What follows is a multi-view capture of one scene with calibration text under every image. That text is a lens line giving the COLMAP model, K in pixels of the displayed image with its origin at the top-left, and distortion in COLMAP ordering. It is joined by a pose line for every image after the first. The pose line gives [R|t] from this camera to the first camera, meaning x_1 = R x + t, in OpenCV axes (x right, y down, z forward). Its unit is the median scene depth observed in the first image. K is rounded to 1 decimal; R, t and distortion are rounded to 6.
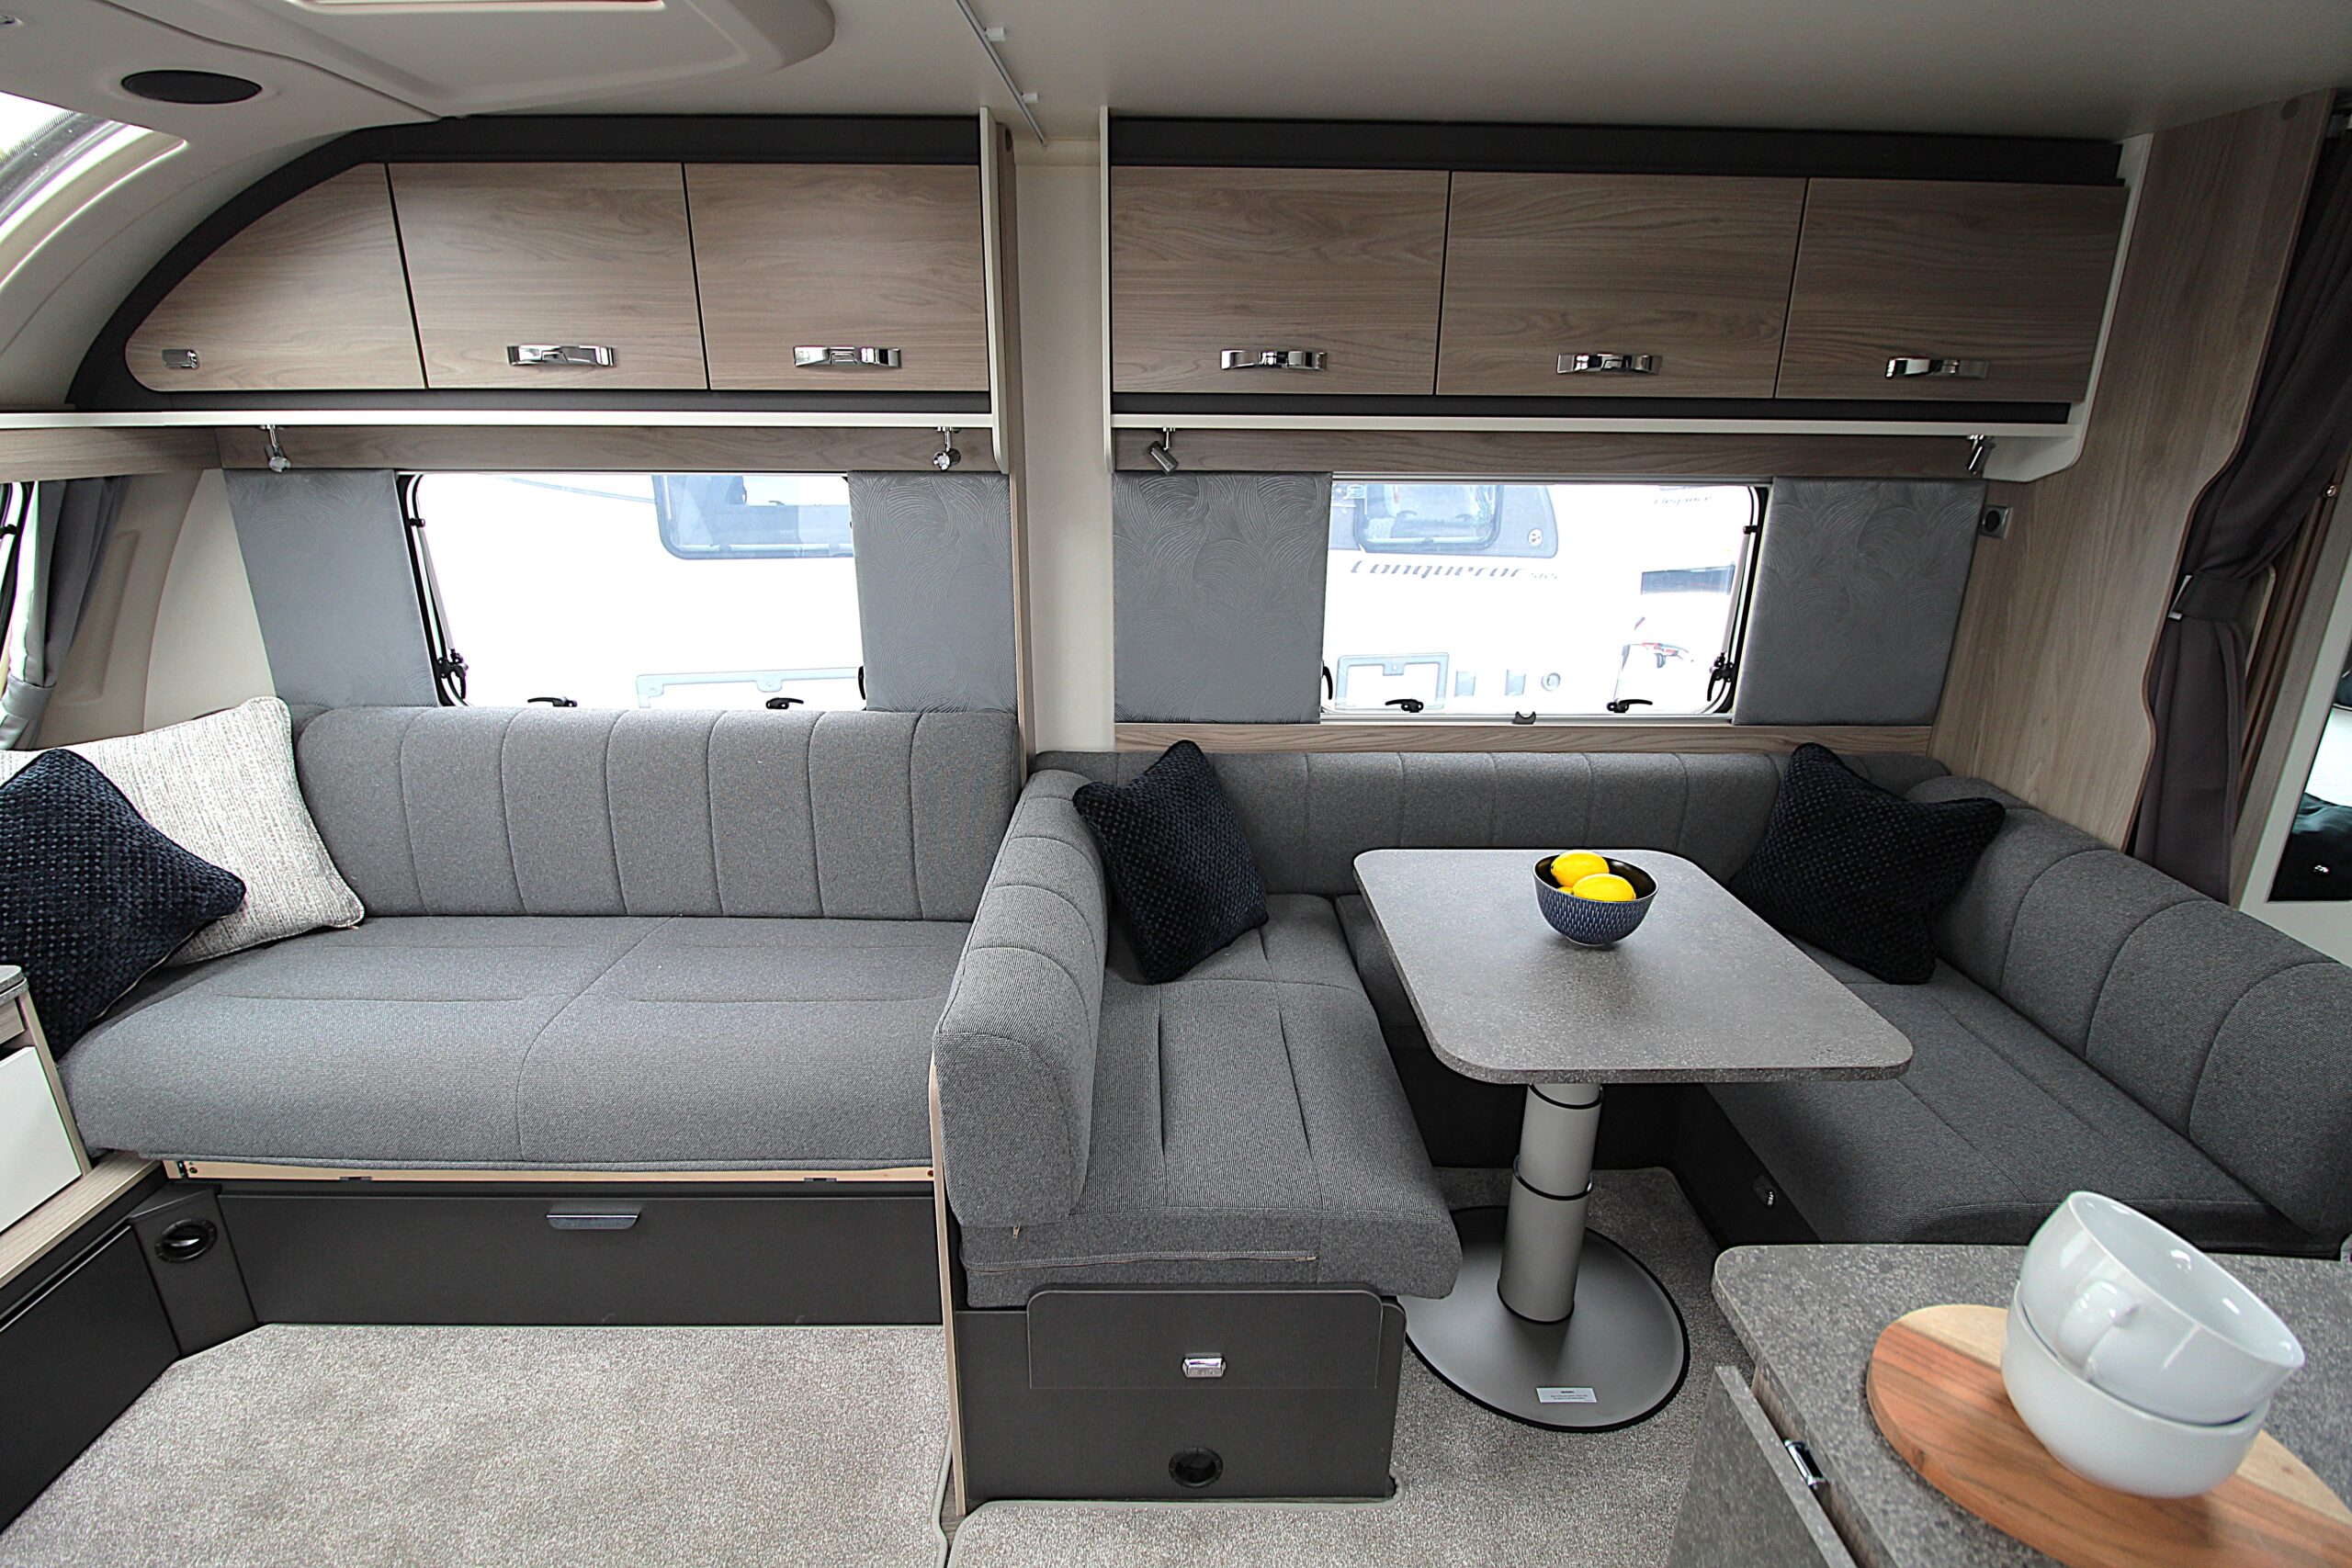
lens RADIAL K [[1094.1, 0, 1181.5], [0, 1094.1, 769.0], [0, 0, 1]] dist [-0.001329, -0.011863]
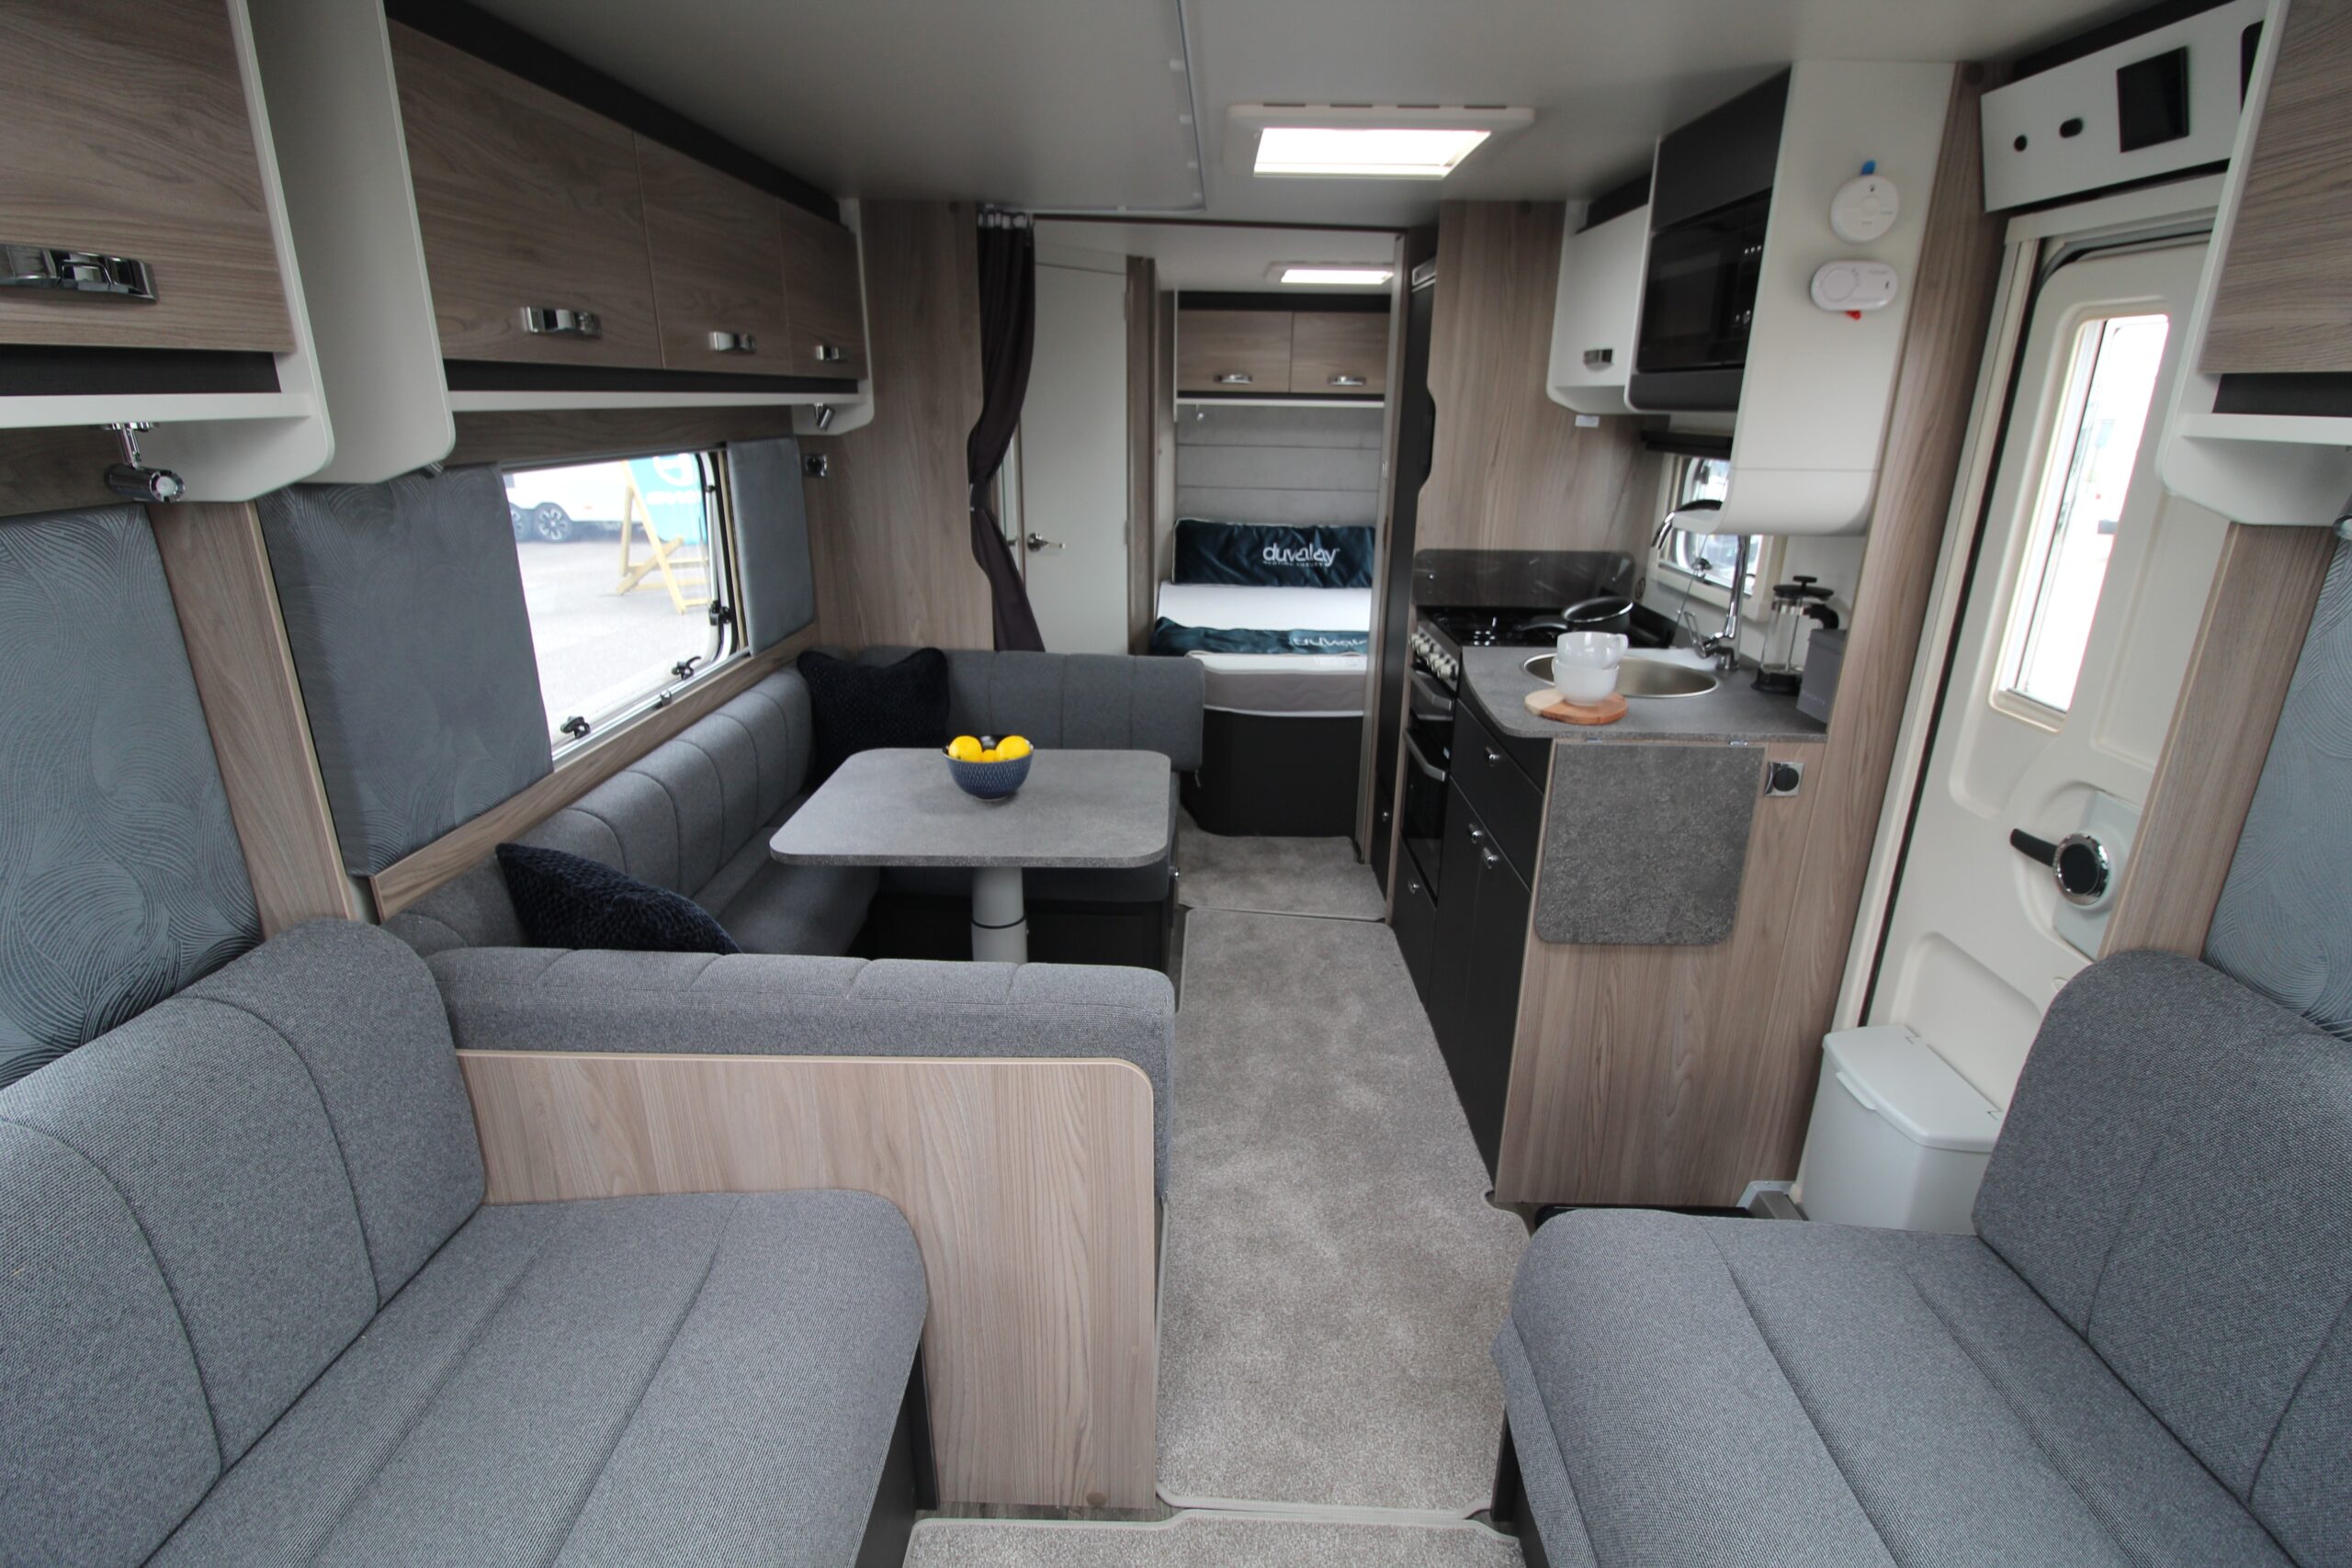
lens RADIAL K [[1094.1, 0, 1187.9], [0, 1094.1, 772.0], [0, 0, 1]] dist [-0.001329, -0.011863]
pose [[0.029365, -0.330642, 0.943299, -0.763448], [0.300172, 0.903066, 0.307195, -0.182480], [-0.953433, 0.274131, 0.125768, 0.546698]]
